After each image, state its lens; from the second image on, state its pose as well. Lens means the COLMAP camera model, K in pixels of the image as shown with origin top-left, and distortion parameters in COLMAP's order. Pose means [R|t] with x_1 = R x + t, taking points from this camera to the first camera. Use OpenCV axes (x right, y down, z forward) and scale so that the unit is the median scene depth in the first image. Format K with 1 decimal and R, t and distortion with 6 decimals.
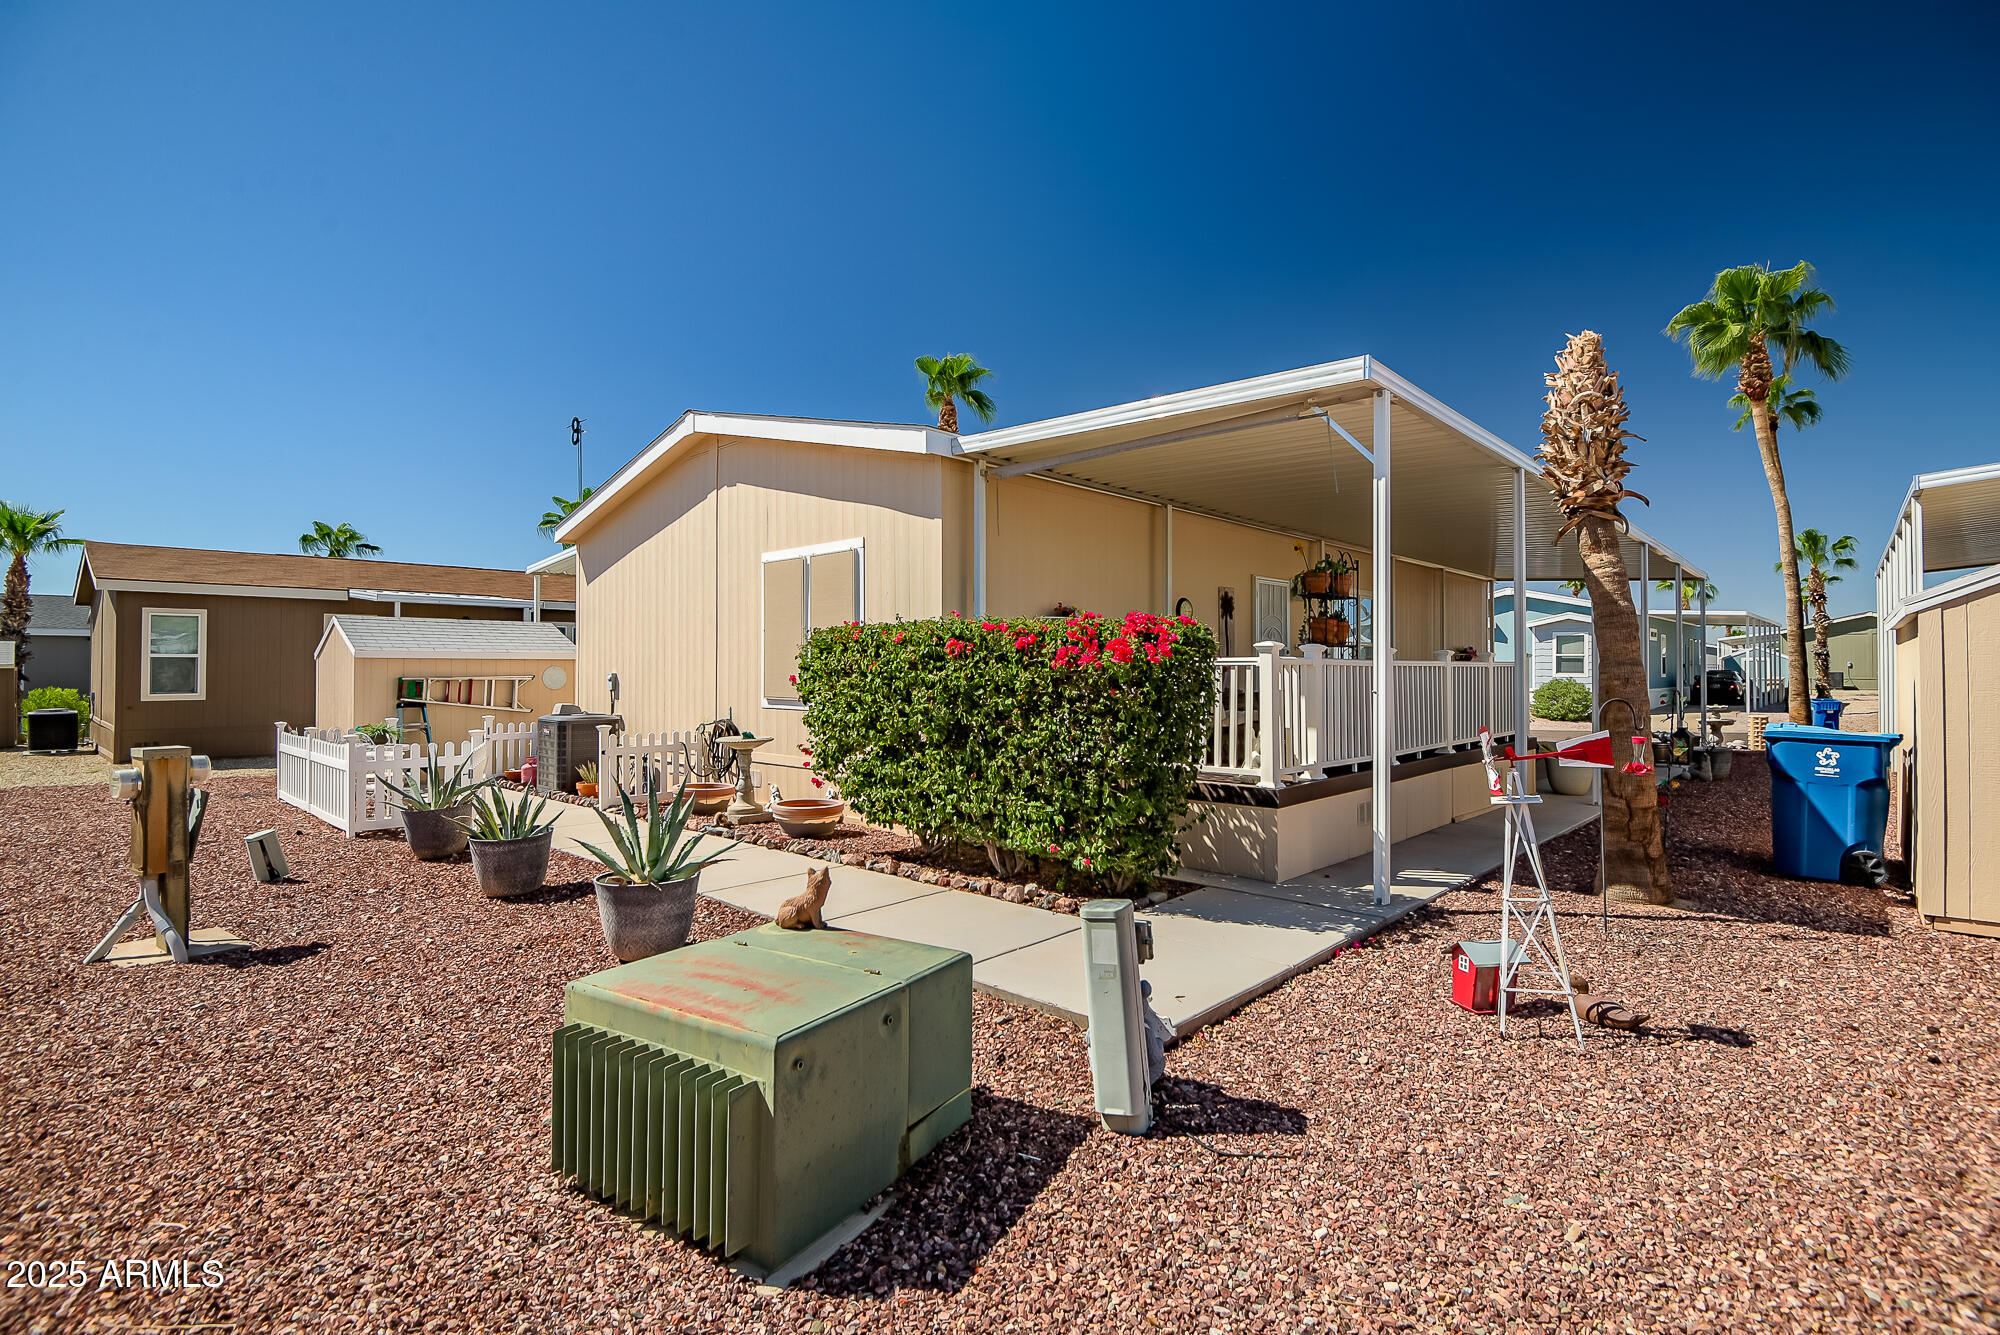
lens RADIAL K [[937.3, 0, 999.6], [0, 937.3, 654.7], [0, 0, 1]] dist [0.035157, -0.049957]
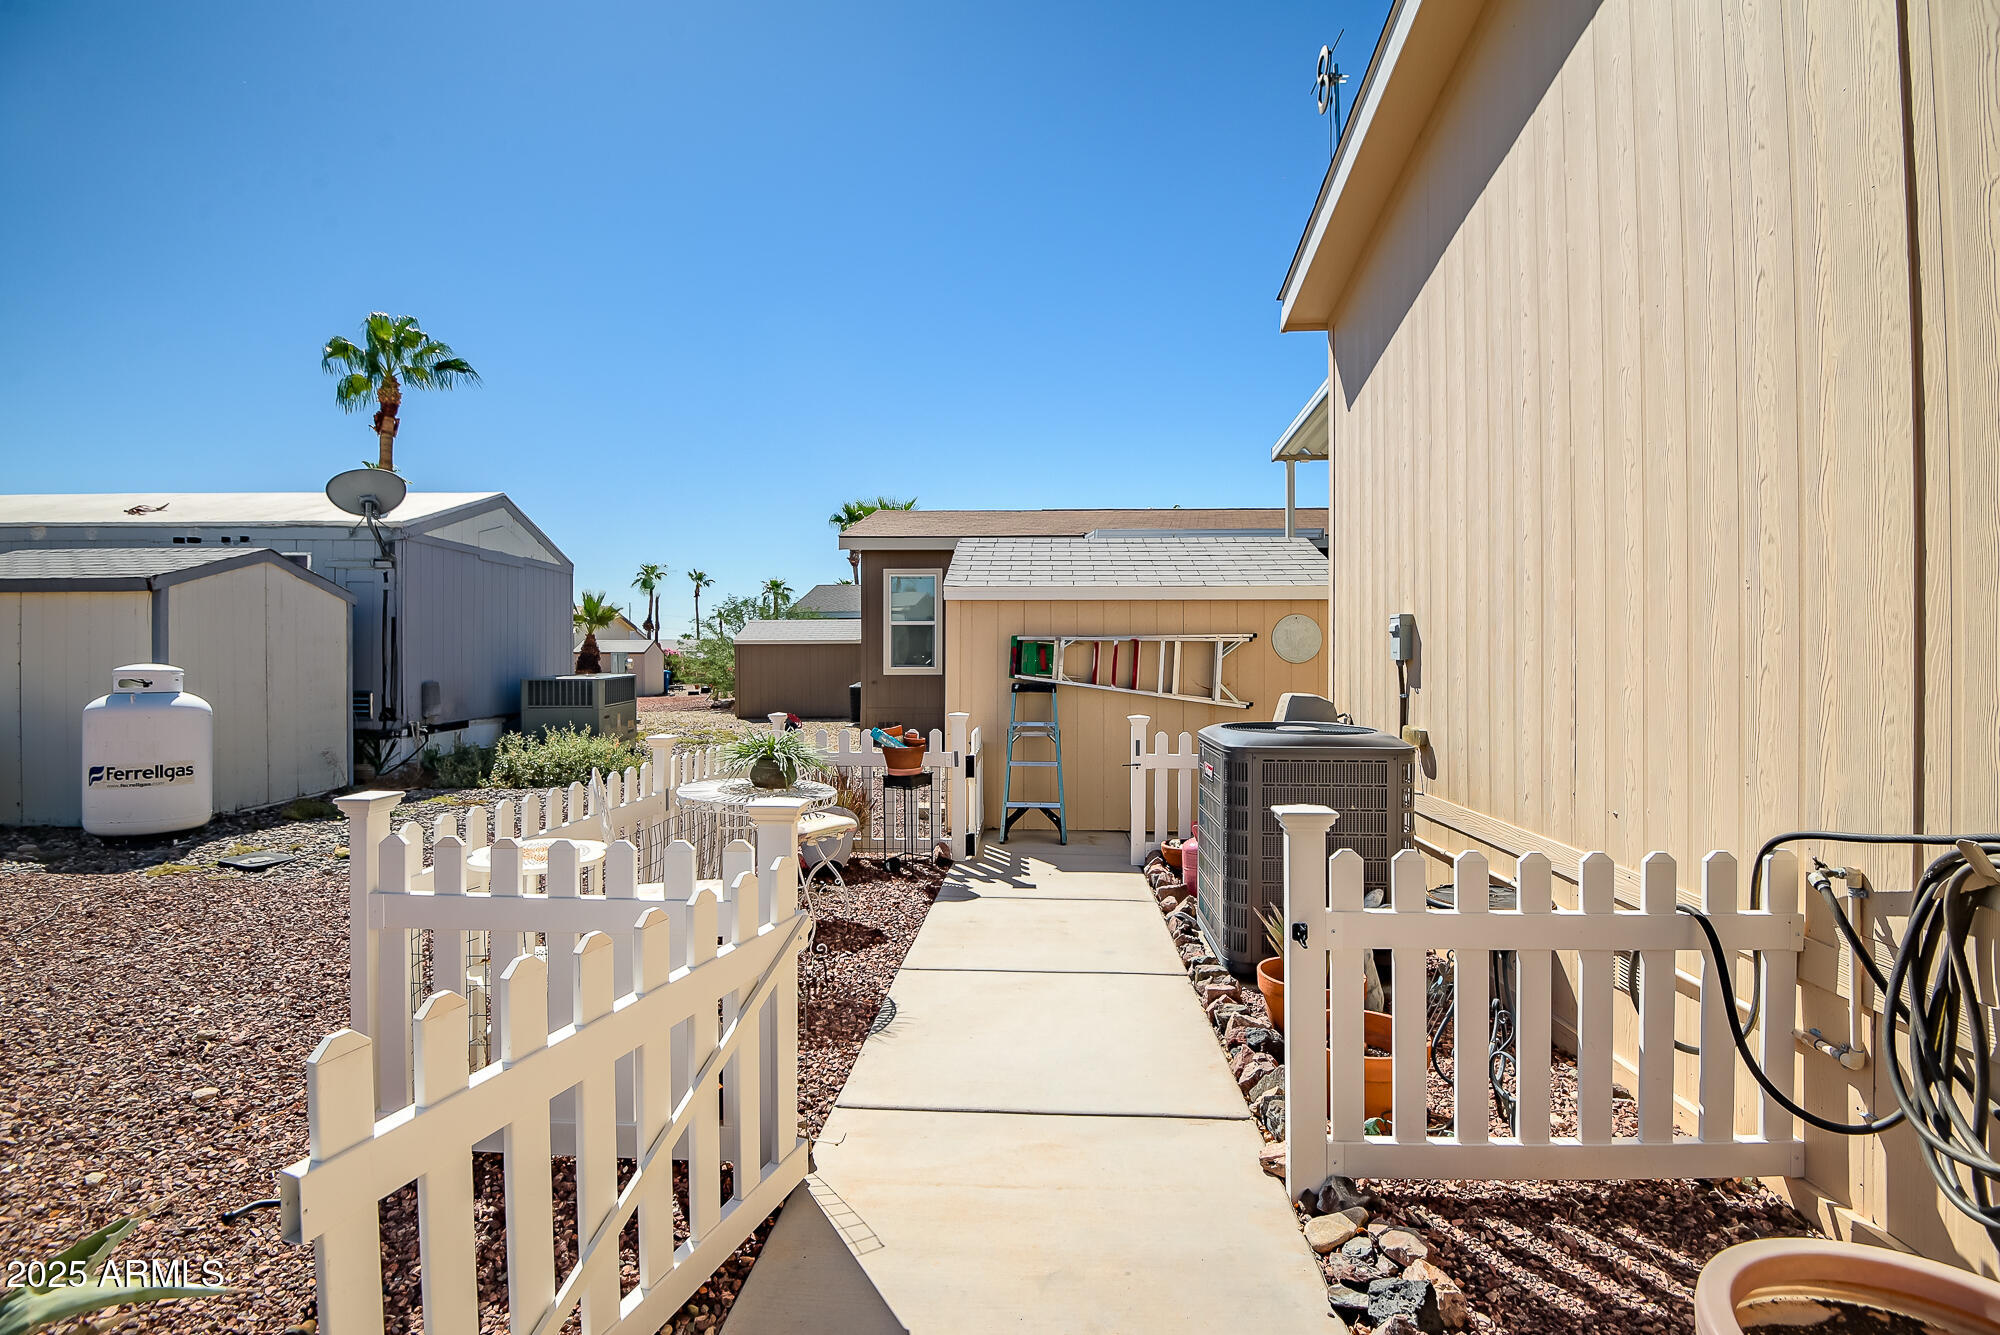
lens RADIAL K [[937.3, 0, 999.6], [0, 937.3, 654.7], [0, 0, 1]] dist [0.035157, -0.049957]
pose [[0.663529, 0.000129, -0.748151, -0.233218], [0.010456, 0.999901, 0.009447, 0.028841], [0.748078, -0.014091, 0.663461, 0.617742]]
